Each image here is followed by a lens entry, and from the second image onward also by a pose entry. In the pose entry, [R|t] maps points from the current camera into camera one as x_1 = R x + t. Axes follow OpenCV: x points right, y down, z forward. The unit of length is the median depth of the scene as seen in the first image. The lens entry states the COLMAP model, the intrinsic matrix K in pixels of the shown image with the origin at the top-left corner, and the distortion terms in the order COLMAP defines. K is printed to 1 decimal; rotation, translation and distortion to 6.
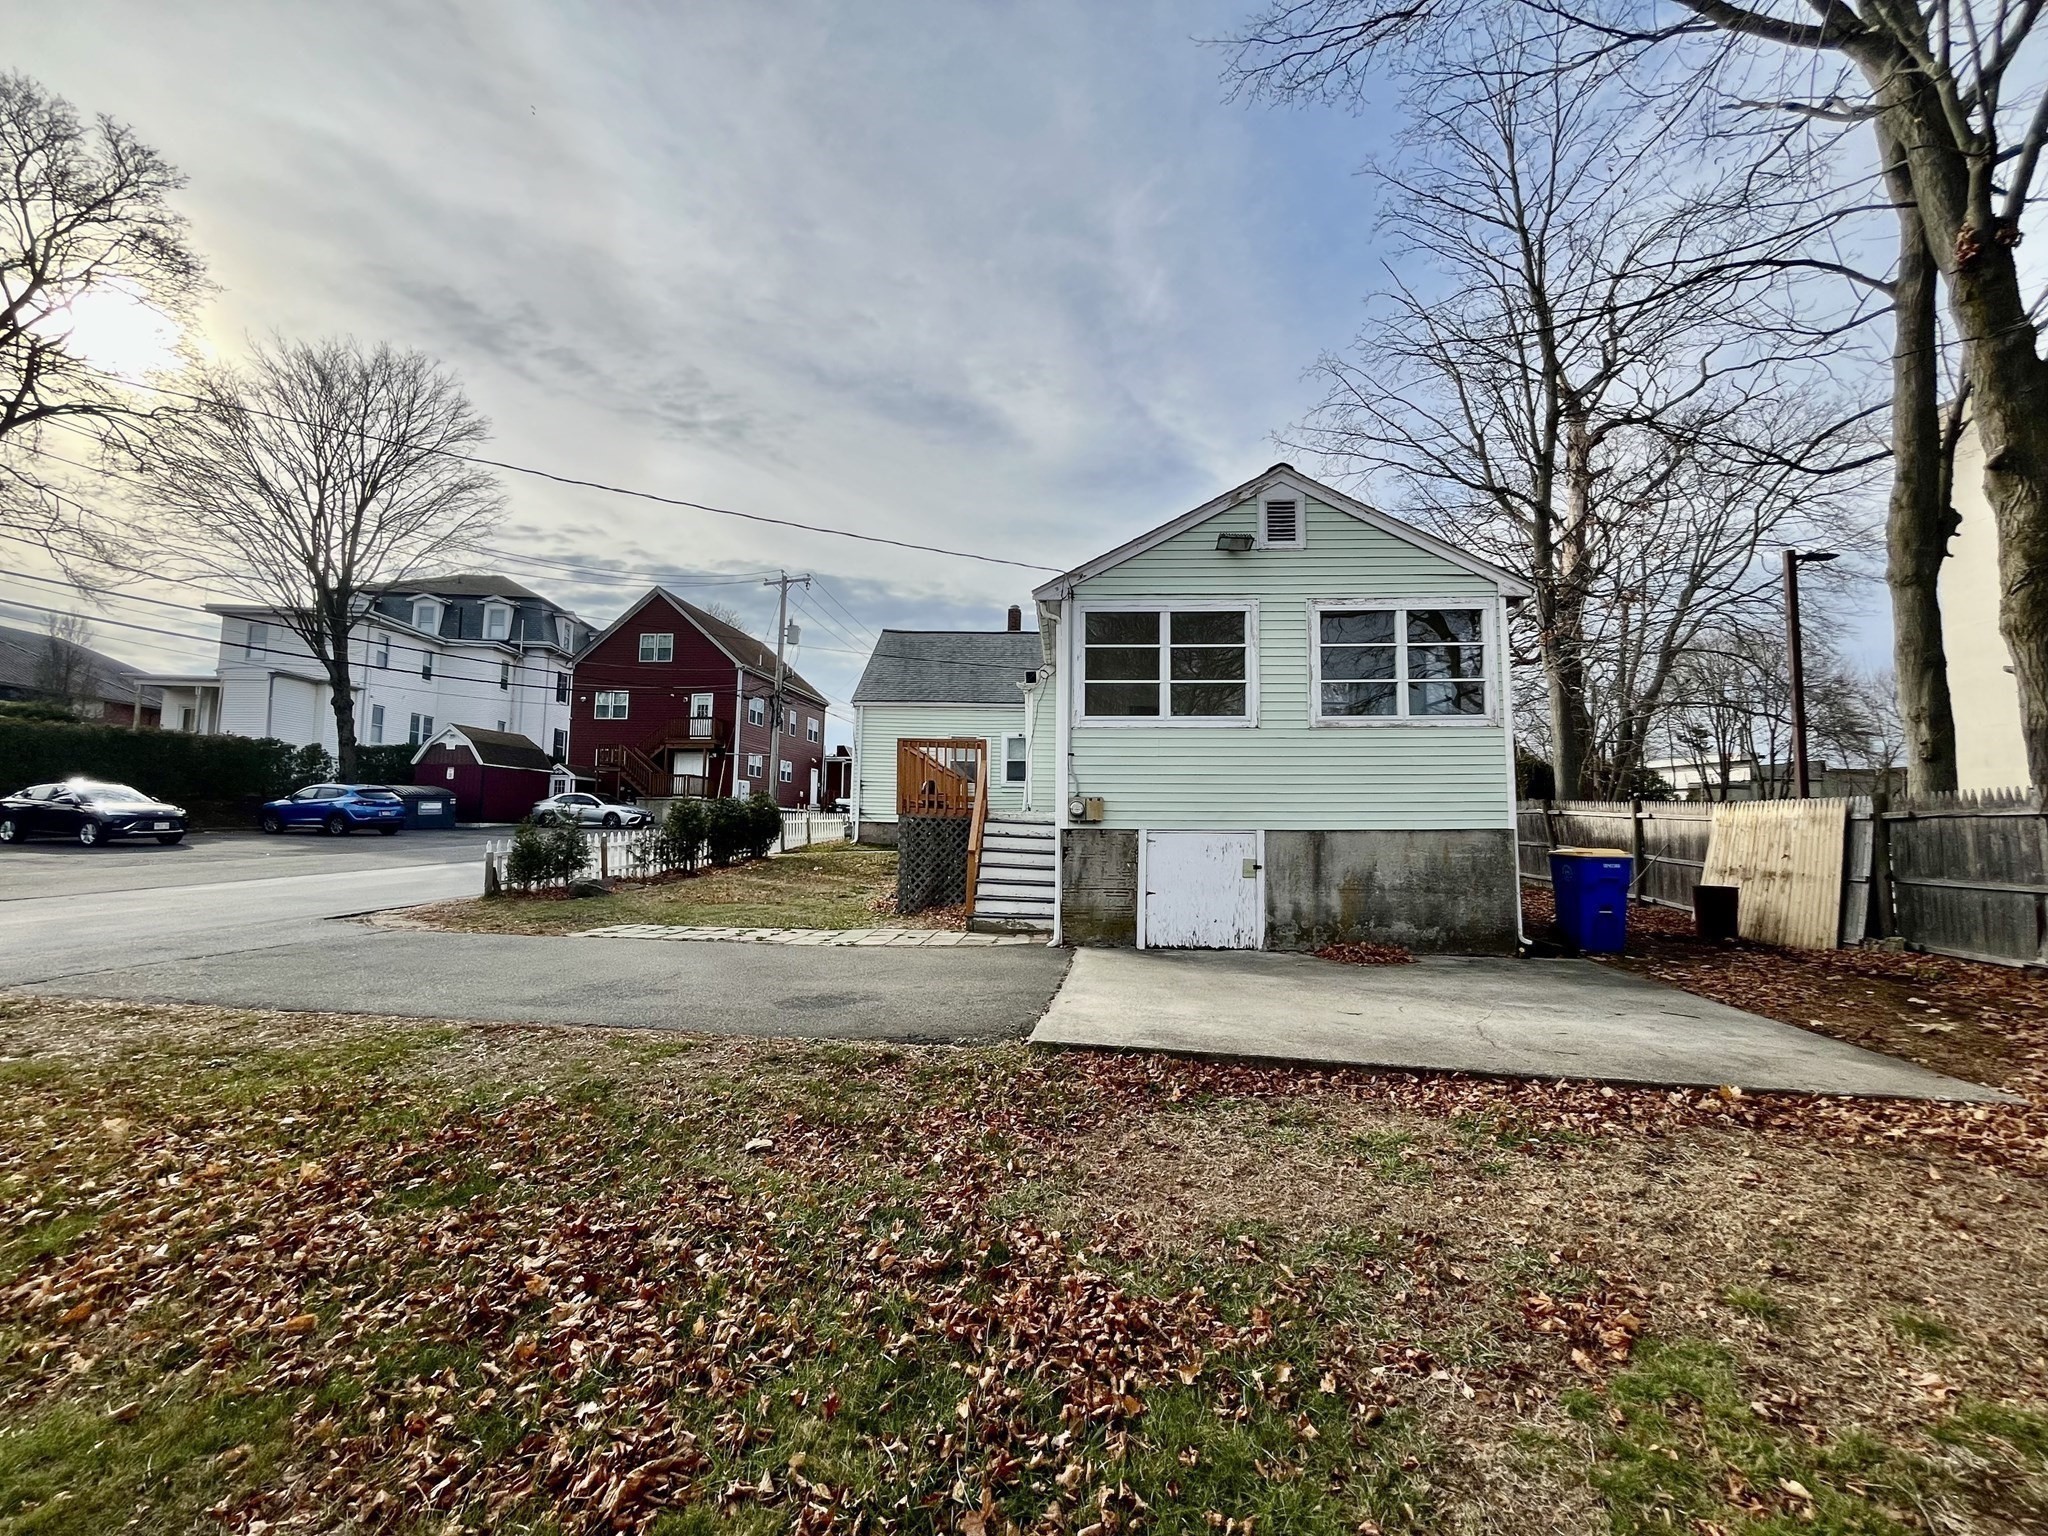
lens RADIAL K [[822.0, 0, 1024.0], [0, 822.0, 768.0], [0, 0, 1]] dist [-0.012580, 0.000031]
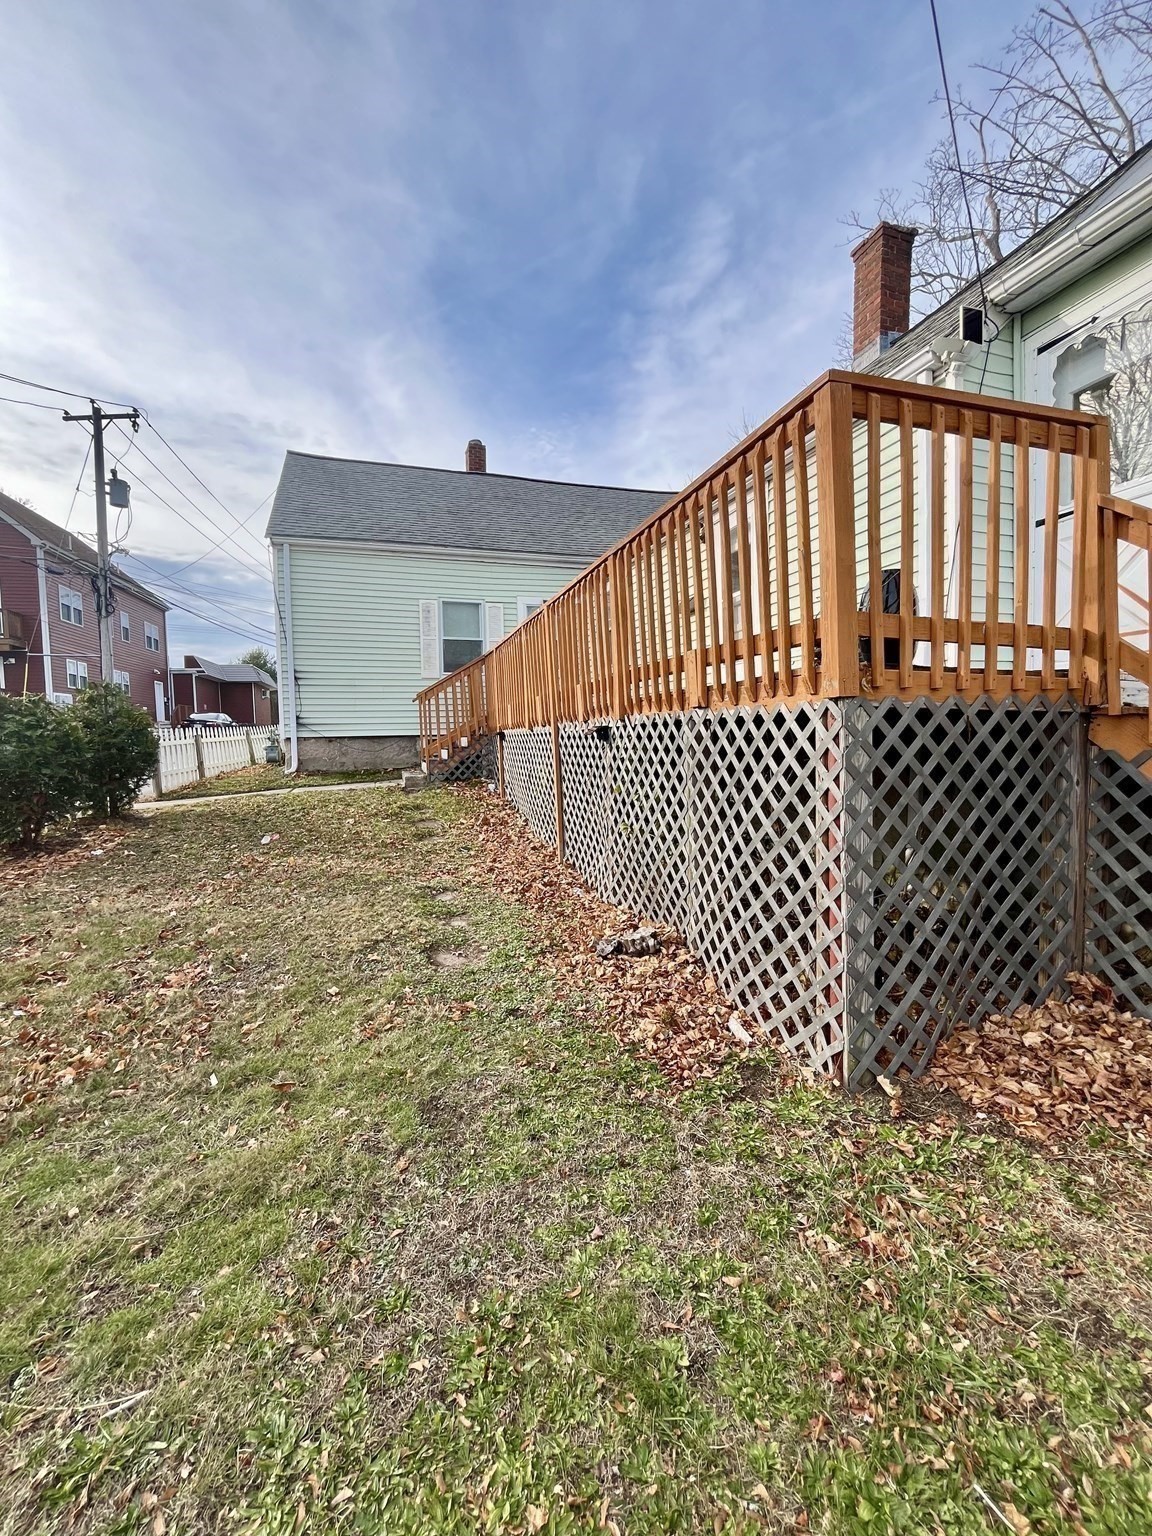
lens RADIAL K [[616.5, 0, 576.0], [0, 616.5, 768.0], [0, 0, 1]] dist [-0.012580, 0.000031]
pose [[0.933364, -0.060703, 0.353761, -0.105933], [0.015236, 0.991407, 0.129921, 0.019518], [-0.358608, -0.115874, 0.926269, 0.310538]]
